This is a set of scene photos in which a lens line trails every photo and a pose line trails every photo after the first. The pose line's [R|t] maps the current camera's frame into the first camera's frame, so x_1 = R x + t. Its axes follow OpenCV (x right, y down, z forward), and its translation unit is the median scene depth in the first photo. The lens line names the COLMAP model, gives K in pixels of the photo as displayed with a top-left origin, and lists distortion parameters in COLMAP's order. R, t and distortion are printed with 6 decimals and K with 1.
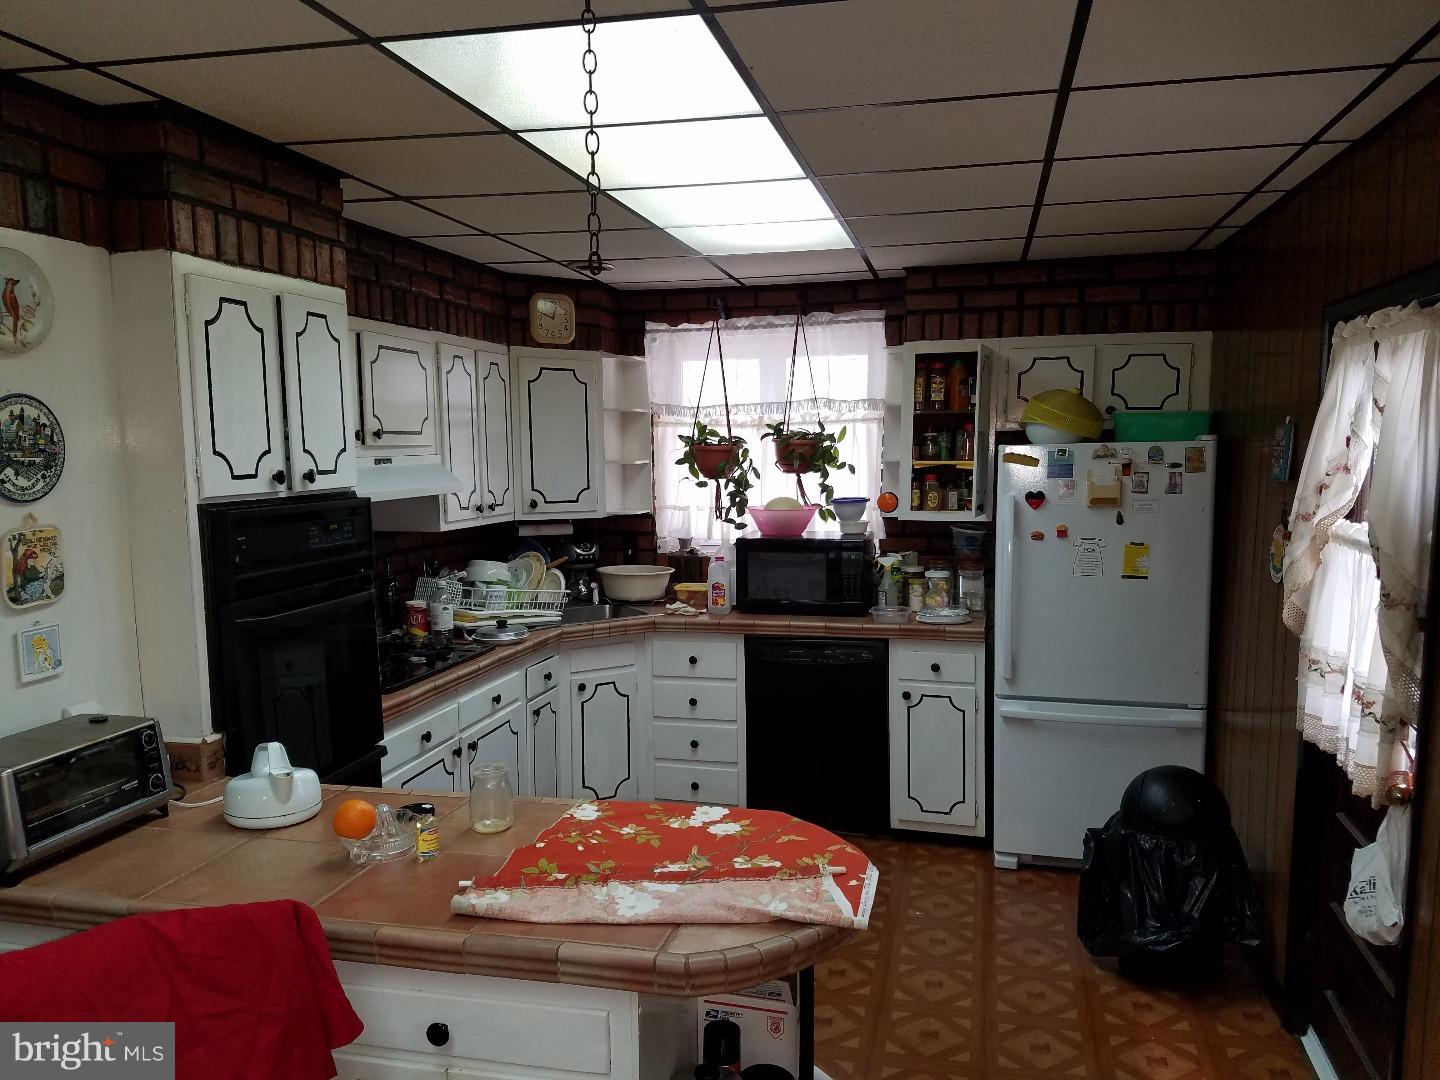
lens RADIAL K [[1157.7, 0, 709.8], [0, 1157.7, 564.3], [0, 0, 1]] dist [0.250675, -0.430601]
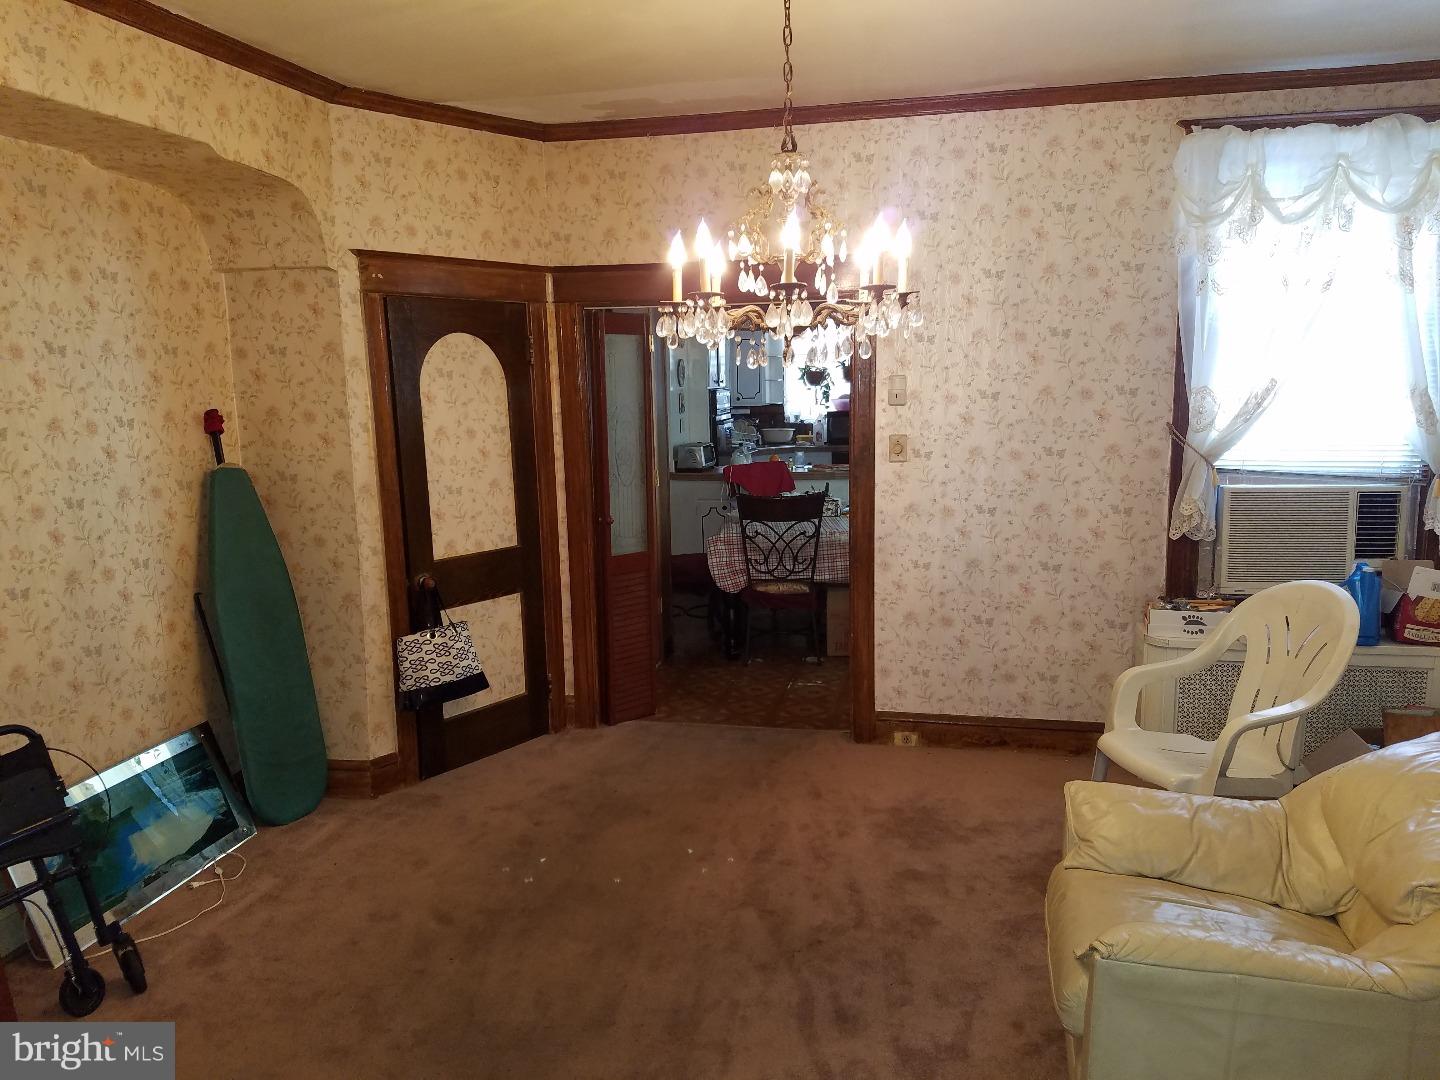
lens RADIAL K [[1157.7, 0, 709.8], [0, 1157.7, 564.3], [0, 0, 1]] dist [0.250675, -0.430601]
pose [[0.999887, -0.015025, -0.000567, -0.207734], [0.015028, 0.997454, 0.069705, 0.112950], [-0.000482, -0.069705, 0.997568, -1.312835]]
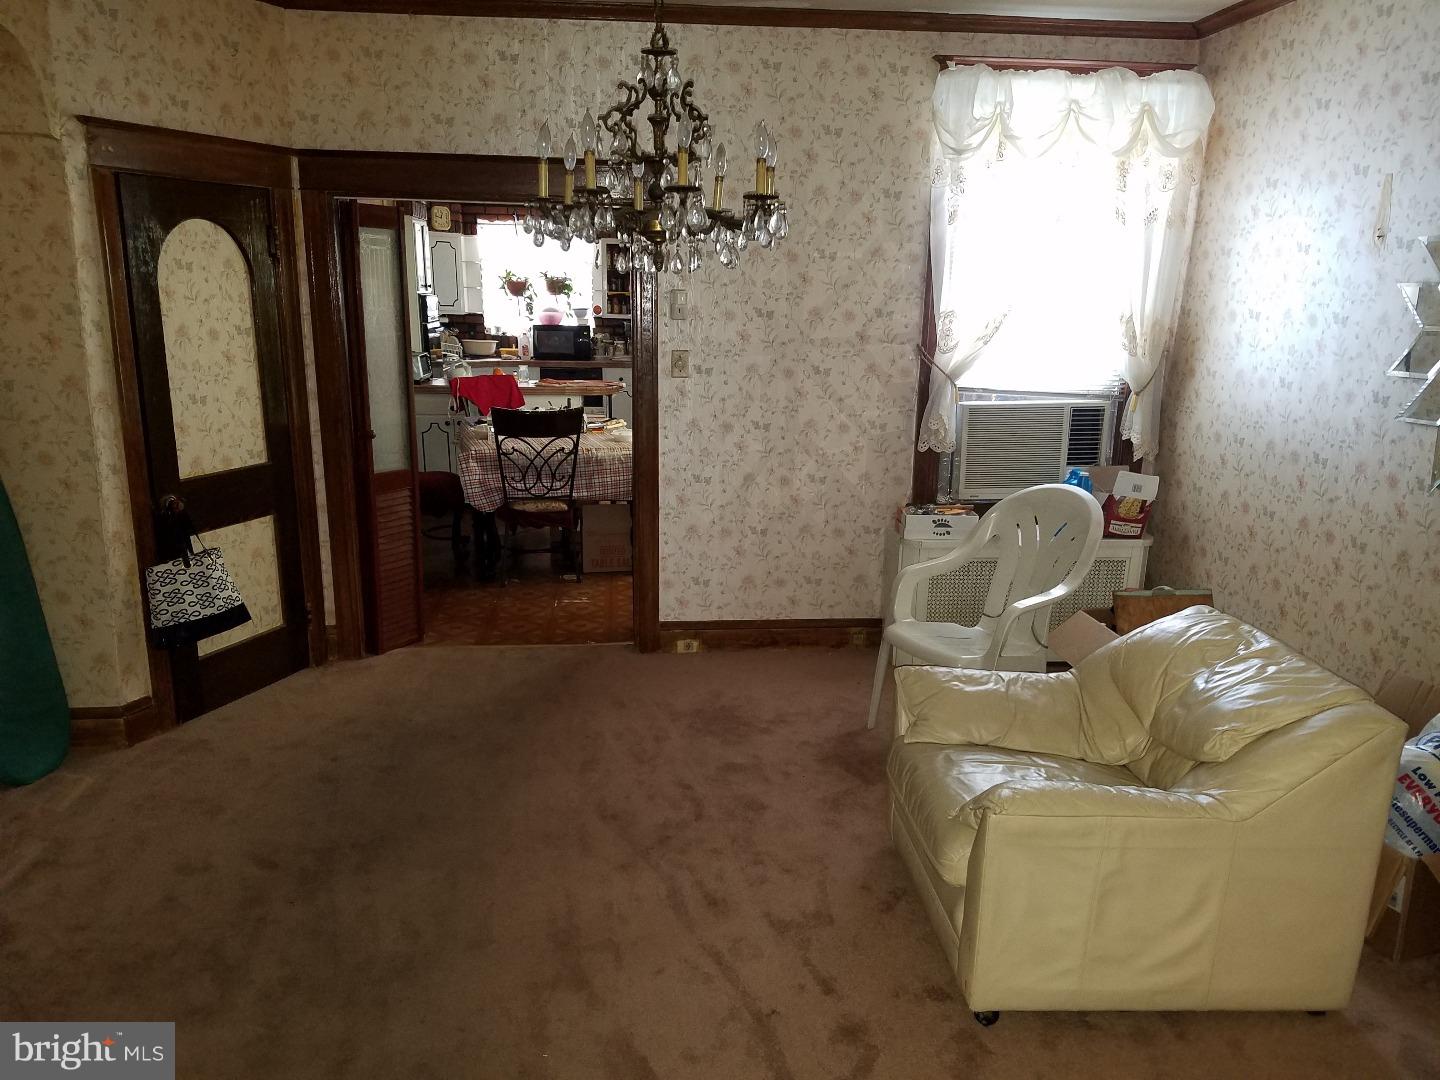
lens RADIAL K [[1152.5, 0, 741.2], [0, 1152.5, 571.4], [0, 0, 1]] dist [0.249073, -0.363651]
pose [[0.951914, -0.056249, 0.301159, -0.294105], [0.011380, 0.988814, 0.148718, 0.114404], [-0.306155, -0.138140, 0.941906, -1.305115]]
